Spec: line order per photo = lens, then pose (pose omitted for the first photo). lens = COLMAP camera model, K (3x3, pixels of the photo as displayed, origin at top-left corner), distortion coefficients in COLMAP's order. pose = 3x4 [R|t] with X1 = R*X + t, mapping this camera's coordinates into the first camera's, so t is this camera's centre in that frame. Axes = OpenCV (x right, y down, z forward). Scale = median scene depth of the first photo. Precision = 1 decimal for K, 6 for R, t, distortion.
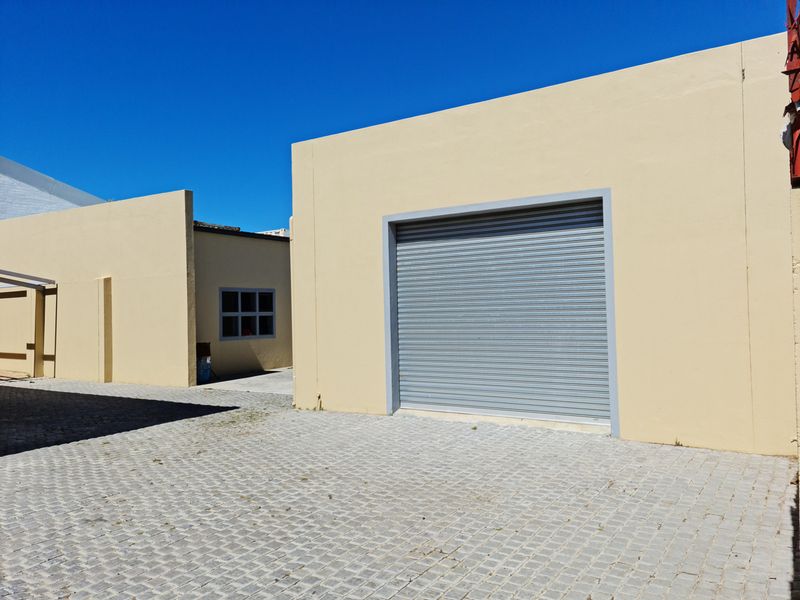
lens RADIAL K [[639.4, 0, 400.0], [0, 639.4, 300.0], [0, 0, 1]] dist [0.126597, -0.129542]
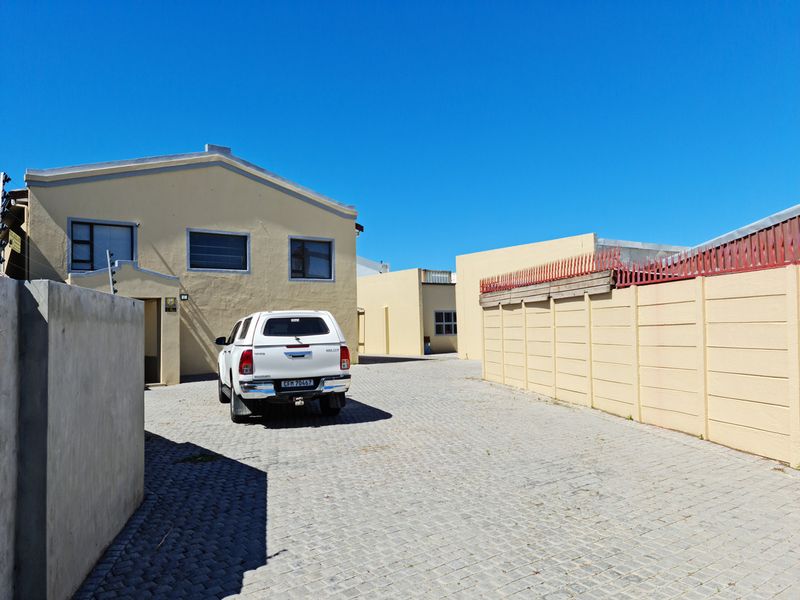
lens RADIAL K [[629.5, 0, 411.9], [0, 629.5, 298.1], [0, 0, 1]] dist [0.126822, -0.124162]
pose [[0.941877, -0.023608, -0.335127, 0.514647], [0.015655, 0.999529, -0.026413, -0.010855], [0.335592, 0.019631, 0.941803, -1.445568]]
